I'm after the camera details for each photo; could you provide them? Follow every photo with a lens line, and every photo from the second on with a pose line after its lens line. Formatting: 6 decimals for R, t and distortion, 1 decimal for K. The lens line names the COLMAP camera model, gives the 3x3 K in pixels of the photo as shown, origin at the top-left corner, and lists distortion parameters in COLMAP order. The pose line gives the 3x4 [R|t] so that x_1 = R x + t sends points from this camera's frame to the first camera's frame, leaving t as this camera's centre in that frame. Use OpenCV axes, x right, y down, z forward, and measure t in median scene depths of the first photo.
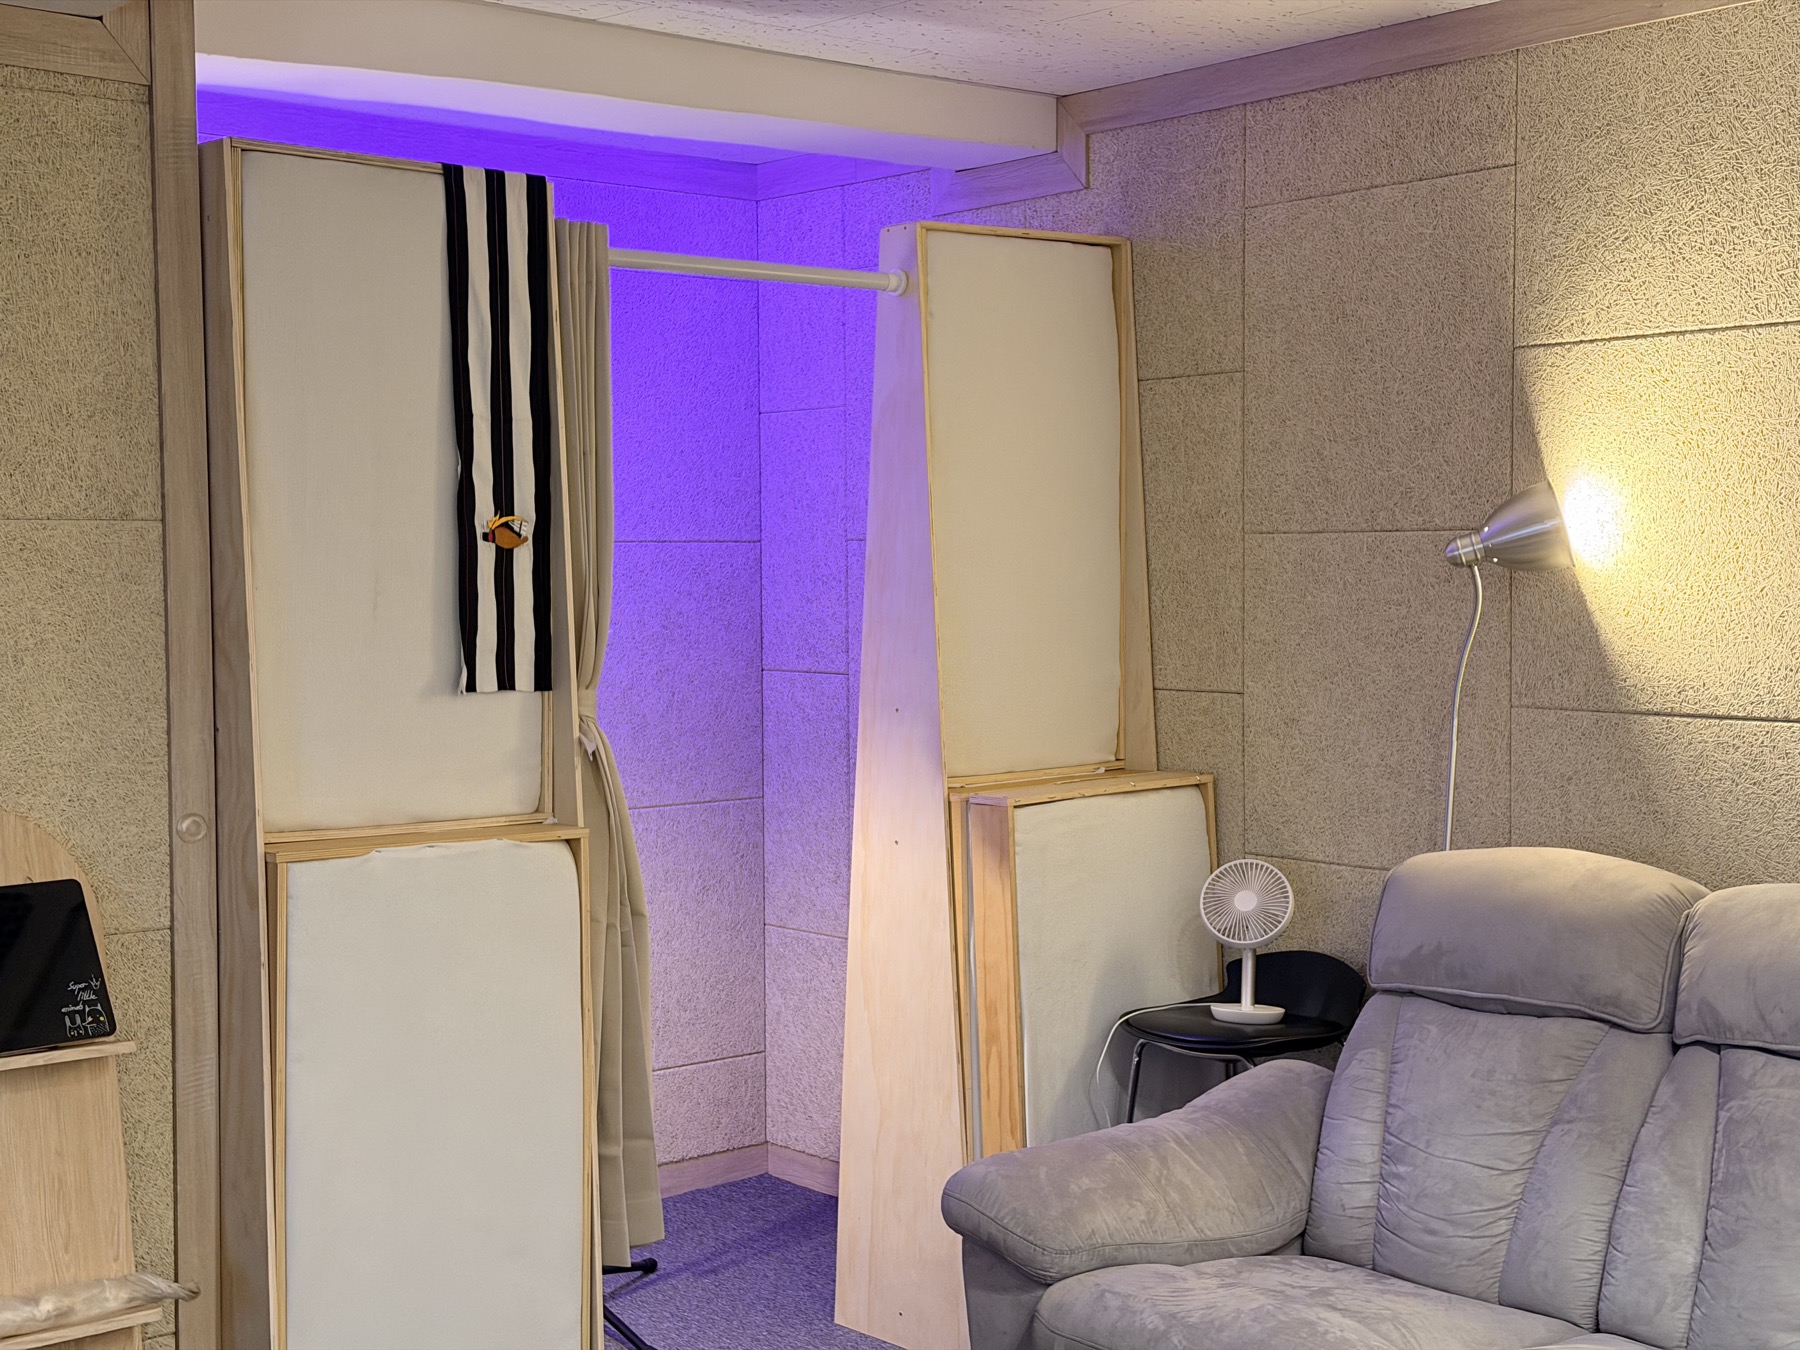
lens RADIAL K [[2499.8, 0, 899.8], [0, 2499.8, 674.3], [0, 0, 1]] dist [-0.004338, 0.000000]
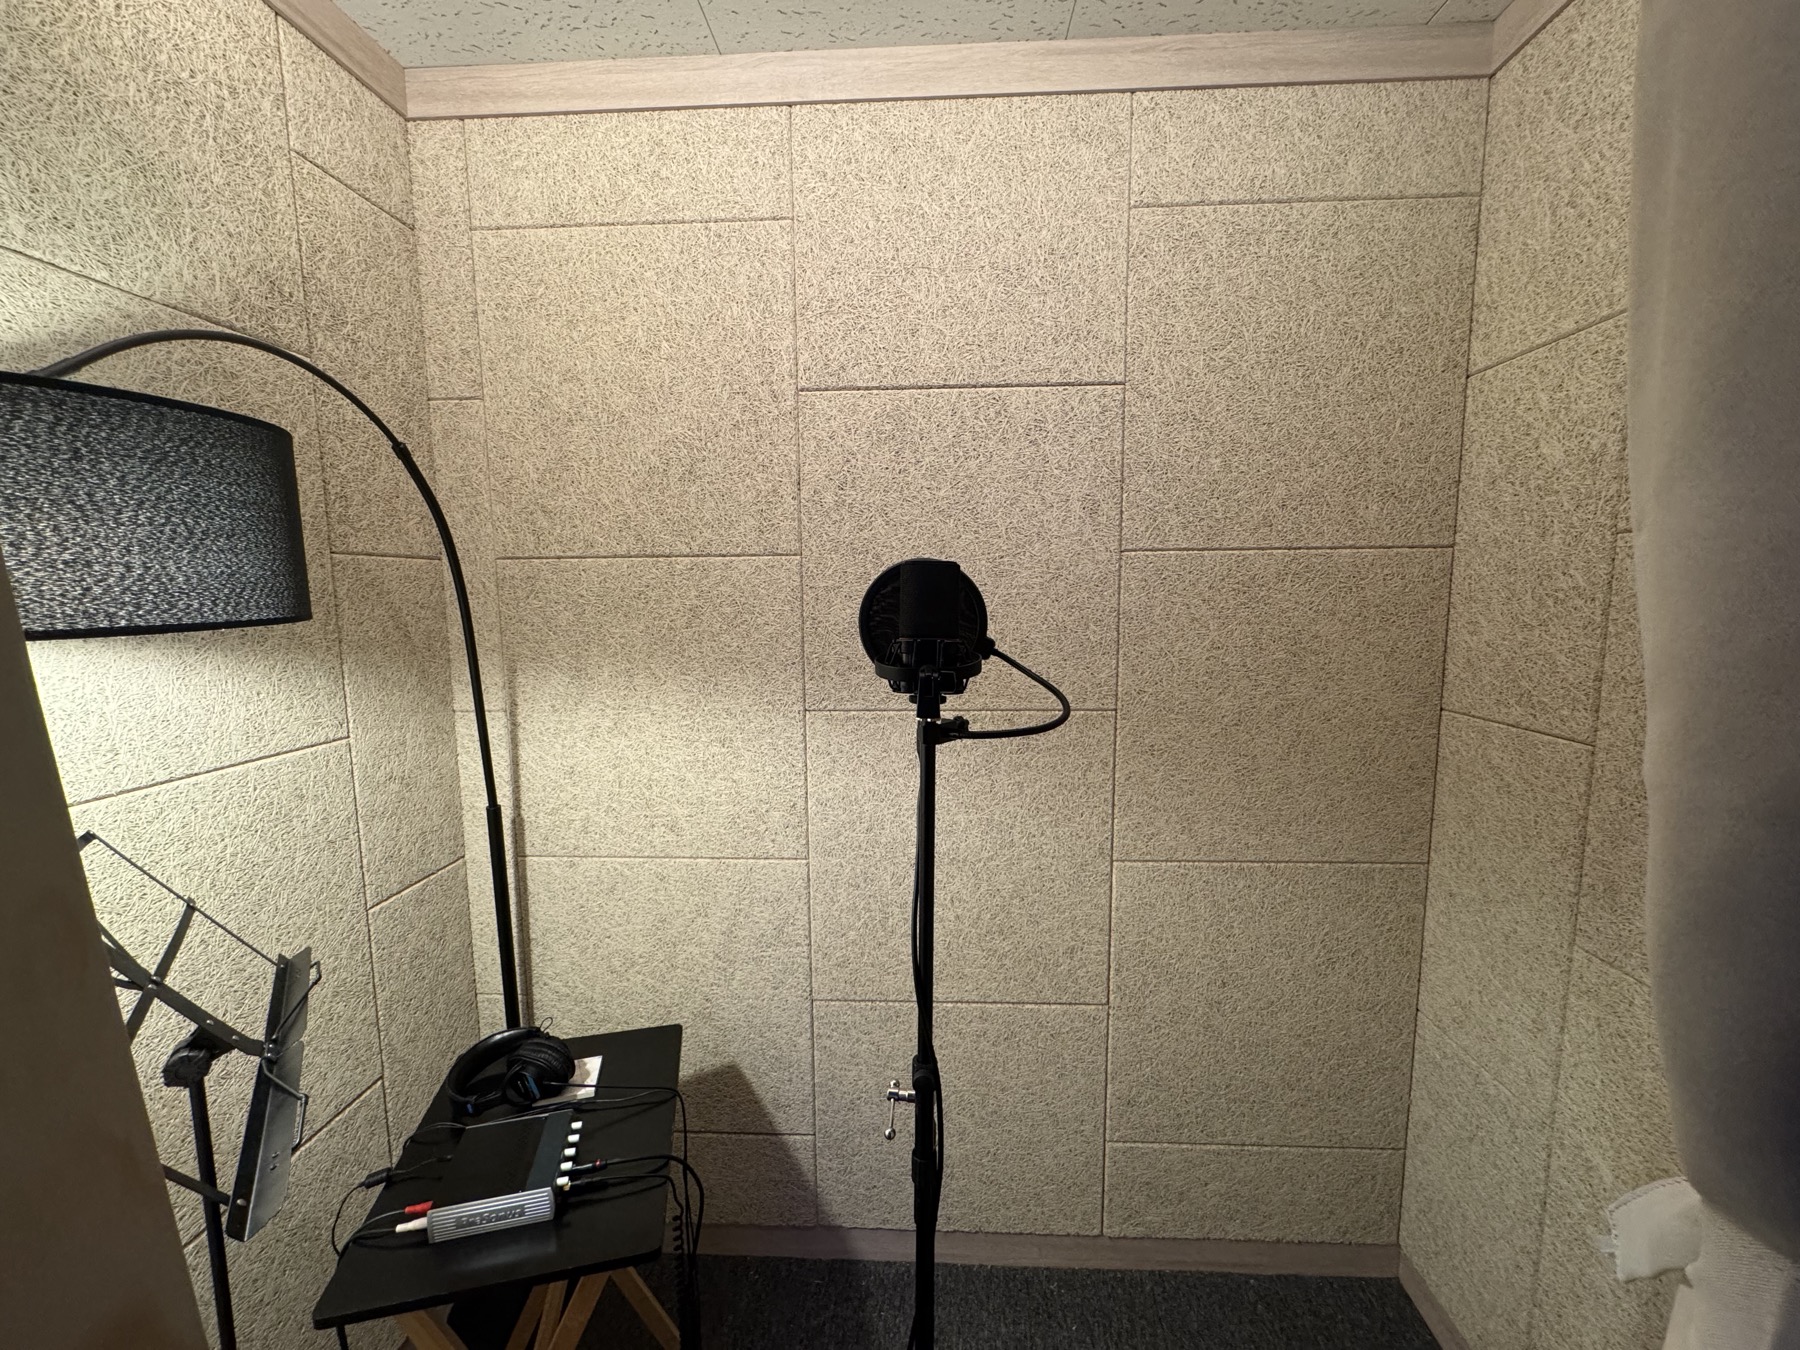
lens RADIAL K [[719.3, 0, 901.9], [0, 719.3, 673.5], [0, 0, 1]] dist [-0.000913, -0.000099]
pose [[0.720221, 0.081212, -0.688975, -0.022197], [-0.031878, 0.995950, 0.084073, -0.027313], [0.693012, -0.038588, 0.719893, 0.724394]]
